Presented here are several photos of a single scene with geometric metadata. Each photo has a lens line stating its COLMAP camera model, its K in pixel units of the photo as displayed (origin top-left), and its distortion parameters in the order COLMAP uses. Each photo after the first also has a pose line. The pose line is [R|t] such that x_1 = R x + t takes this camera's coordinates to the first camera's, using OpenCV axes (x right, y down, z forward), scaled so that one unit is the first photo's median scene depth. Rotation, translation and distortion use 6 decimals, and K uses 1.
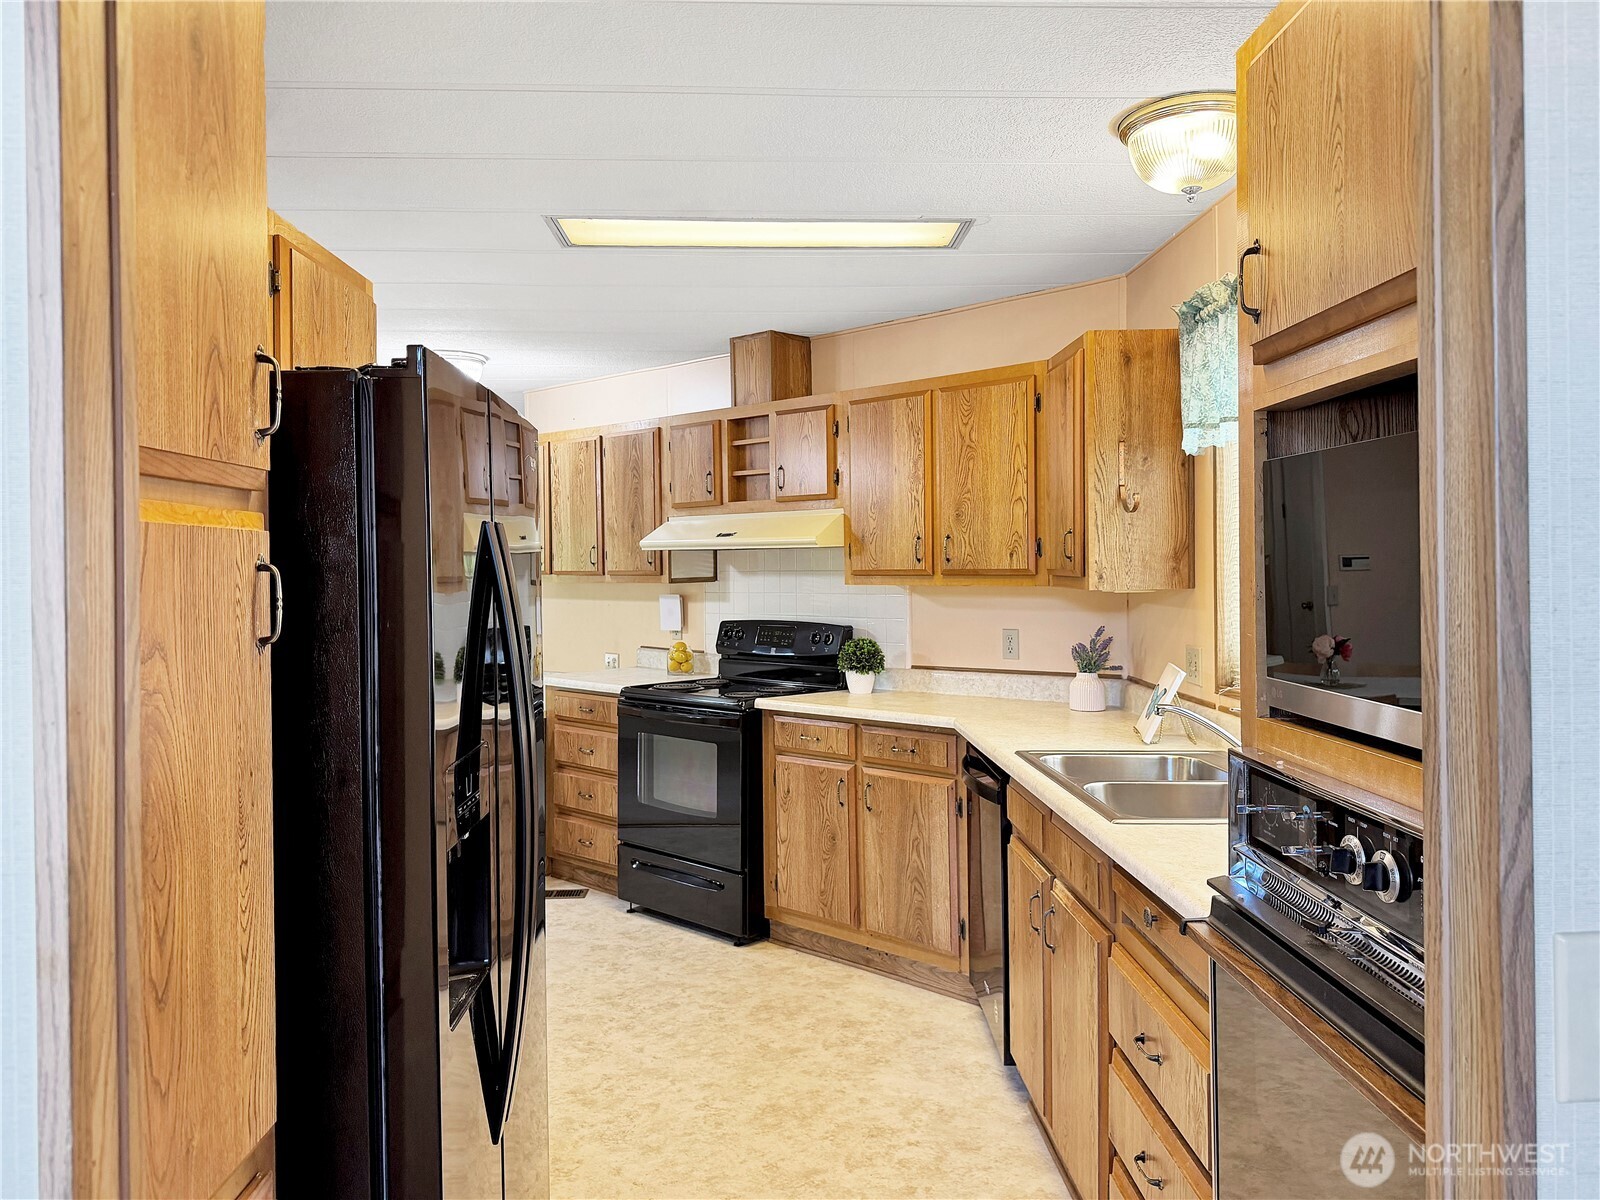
lens RADIAL K [[1147.6, 0, 808.5], [0, 1147.6, 561.7], [0, 0, 1]] dist [0.181153, -0.316831]
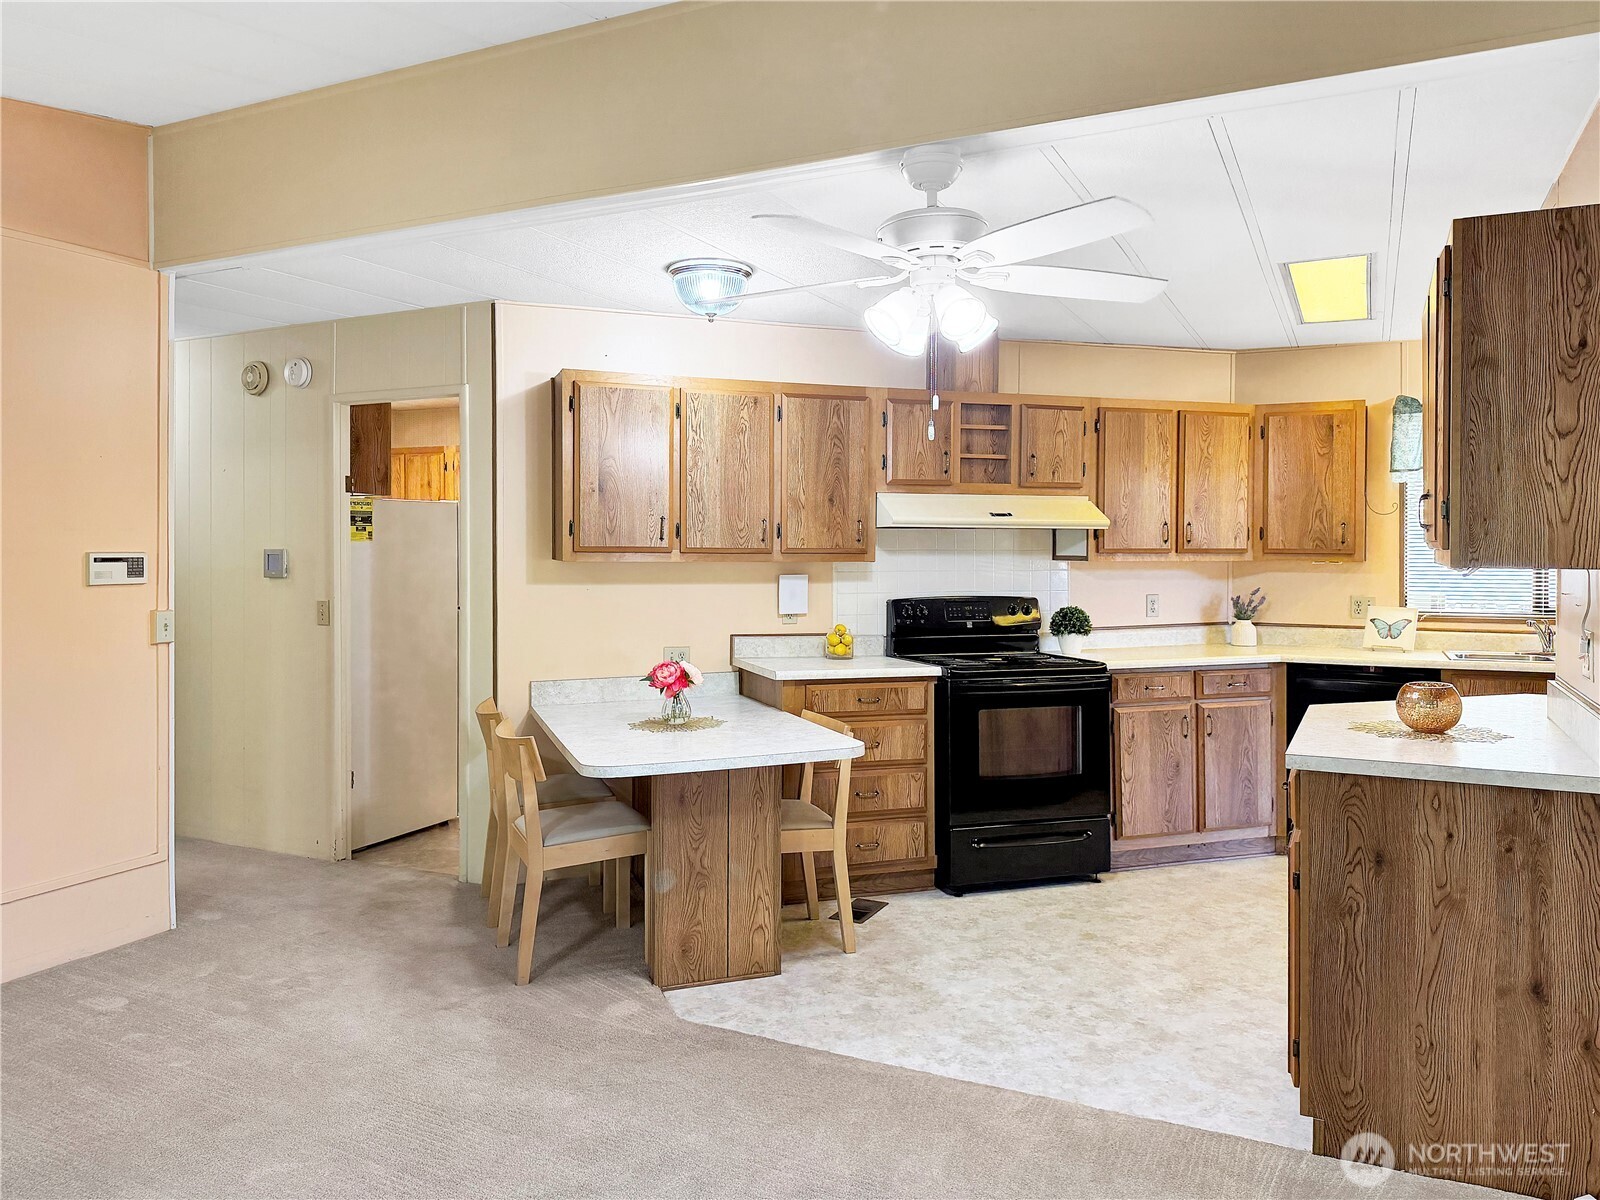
lens RADIAL K [[1147.6, 0, 808.5], [0, 1147.6, 561.7], [0, 0, 1]] dist [0.181153, -0.316831]
pose [[0.456723, 0.002071, 0.889607, -1.271812], [-0.006216, 0.999980, 0.000863, 0.023221], [-0.889587, -0.005924, 0.456726, 0.786587]]
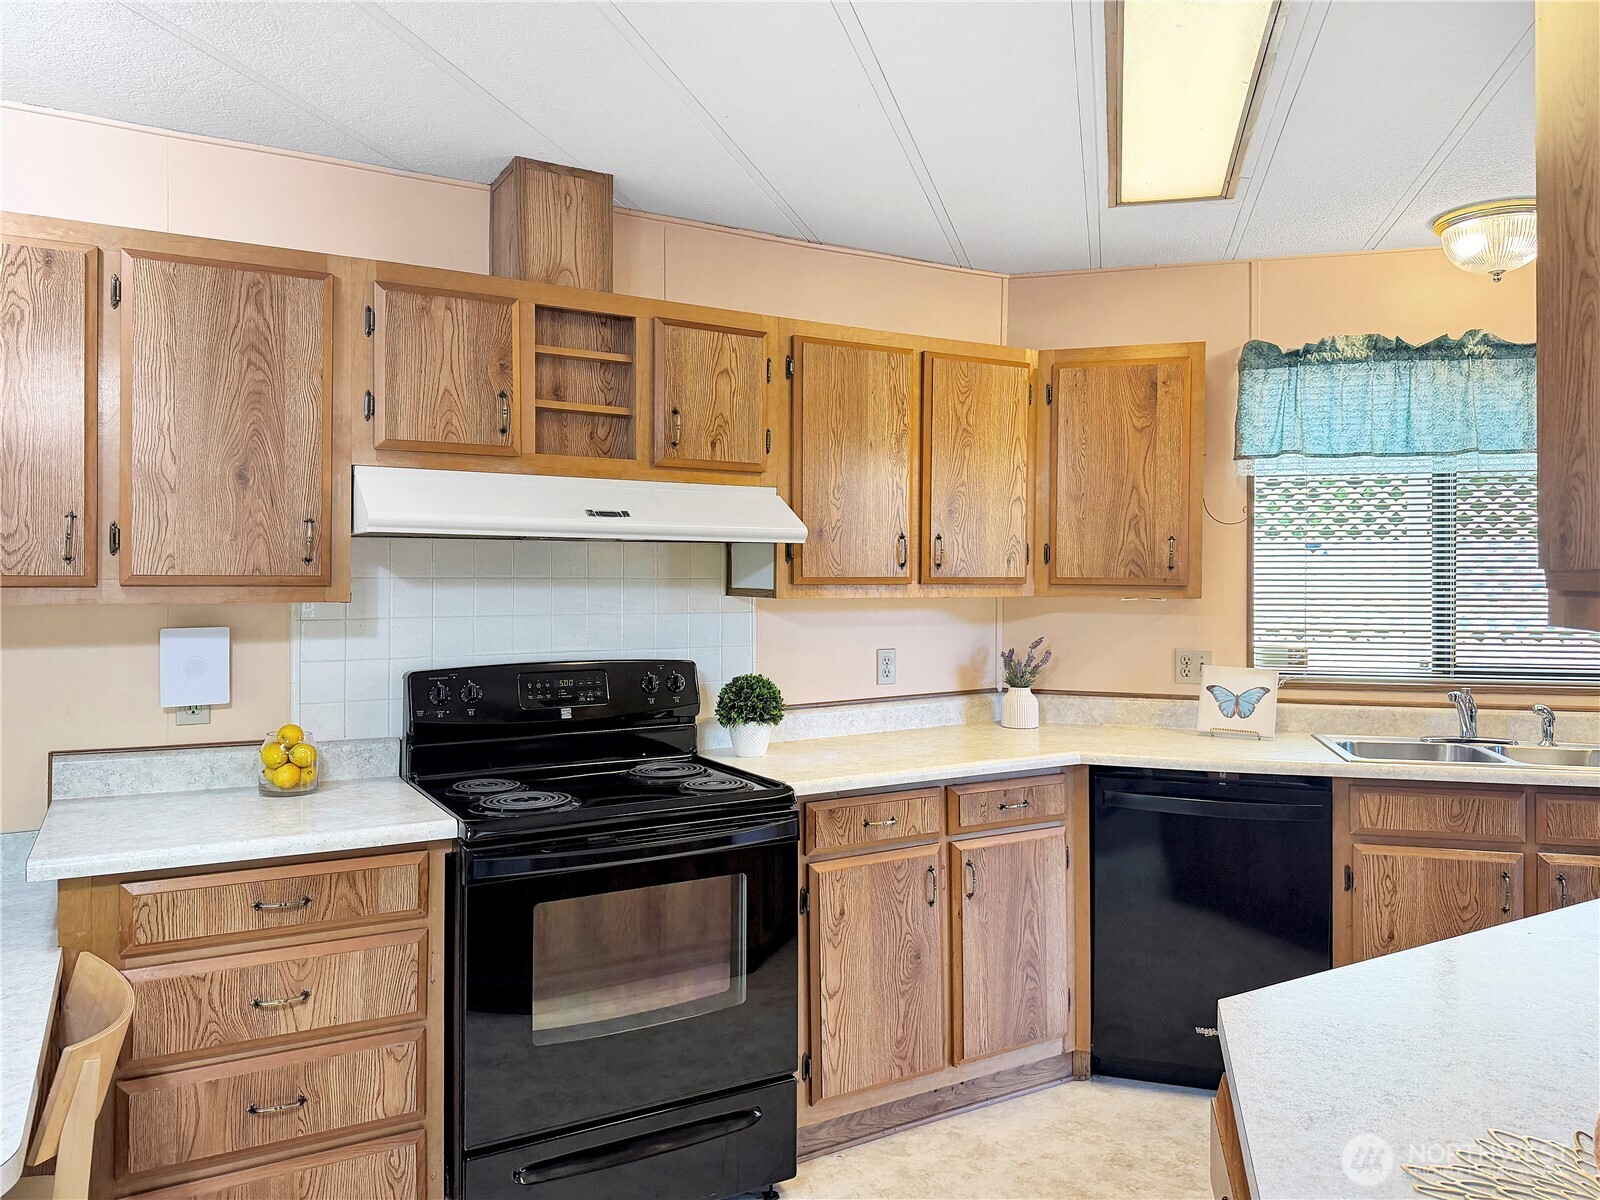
lens RADIAL K [[1147.6, 0, 808.5], [0, 1147.6, 561.7], [0, 0, 1]] dist [0.181153, -0.316831]
pose [[0.280238, 0.020589, 0.959710, -0.690229], [-0.008455, 0.999784, -0.018980, 0.012005], [-0.959893, -0.002795, 0.280352, 0.869340]]
